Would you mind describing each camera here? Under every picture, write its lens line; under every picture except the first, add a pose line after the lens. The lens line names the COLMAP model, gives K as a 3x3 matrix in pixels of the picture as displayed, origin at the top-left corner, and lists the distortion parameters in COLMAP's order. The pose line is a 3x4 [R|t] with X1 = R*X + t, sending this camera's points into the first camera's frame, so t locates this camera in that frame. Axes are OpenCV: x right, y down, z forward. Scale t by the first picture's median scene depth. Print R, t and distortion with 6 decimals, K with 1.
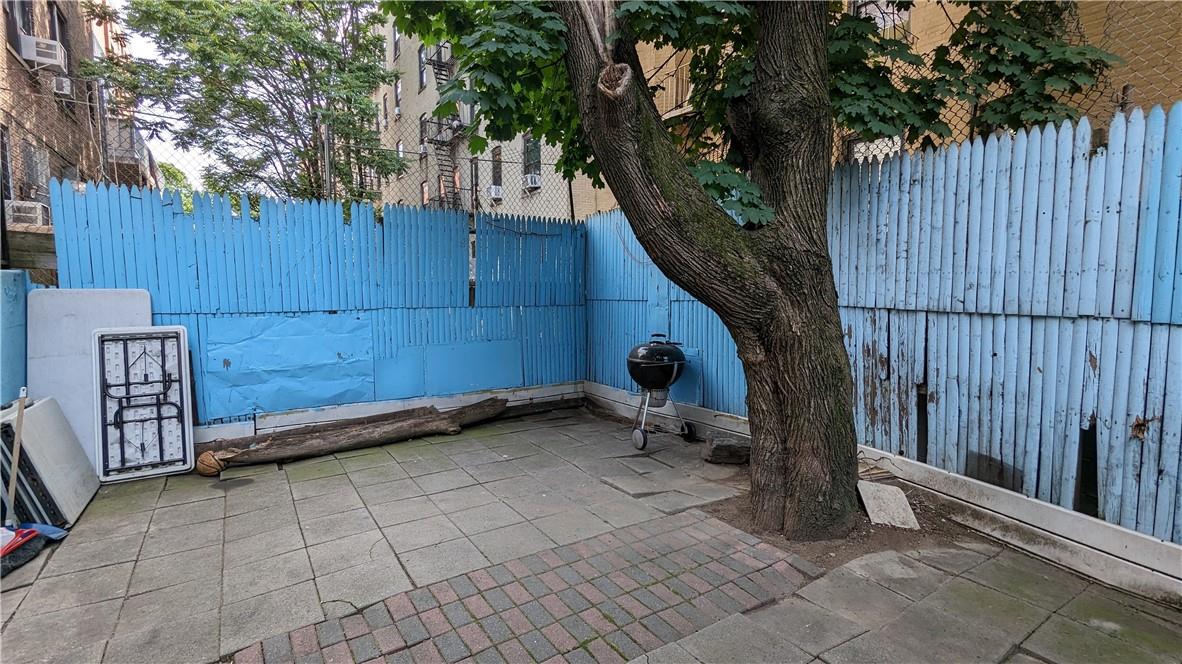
lens RADIAL K [[554.8, 0, 593.1], [0, 554.8, 326.4], [0, 0, 1]] dist [0.001204, 0.000737]
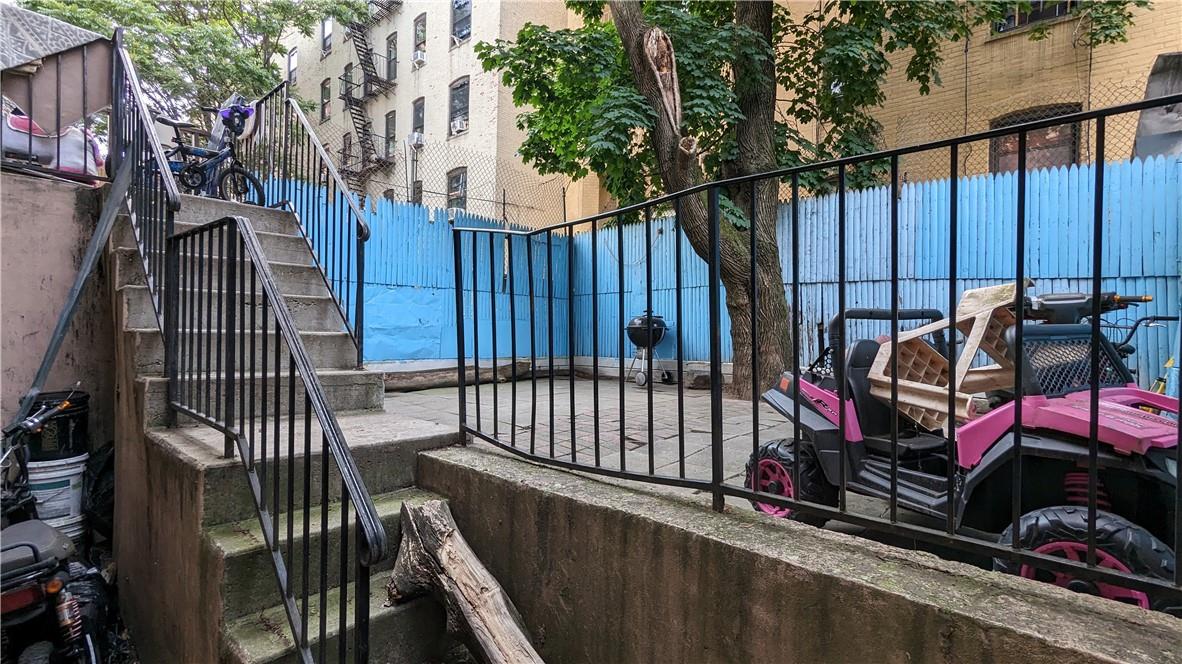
lens RADIAL K [[554.8, 0, 591.3], [0, 554.8, 323.3], [0, 0, 1]] dist [0.001204, 0.000737]
pose [[0.966137, 0.018069, 0.257397, -0.612834], [0.005153, 0.995995, -0.089259, 0.269928], [-0.257979, 0.087563, 0.962174, -0.563736]]
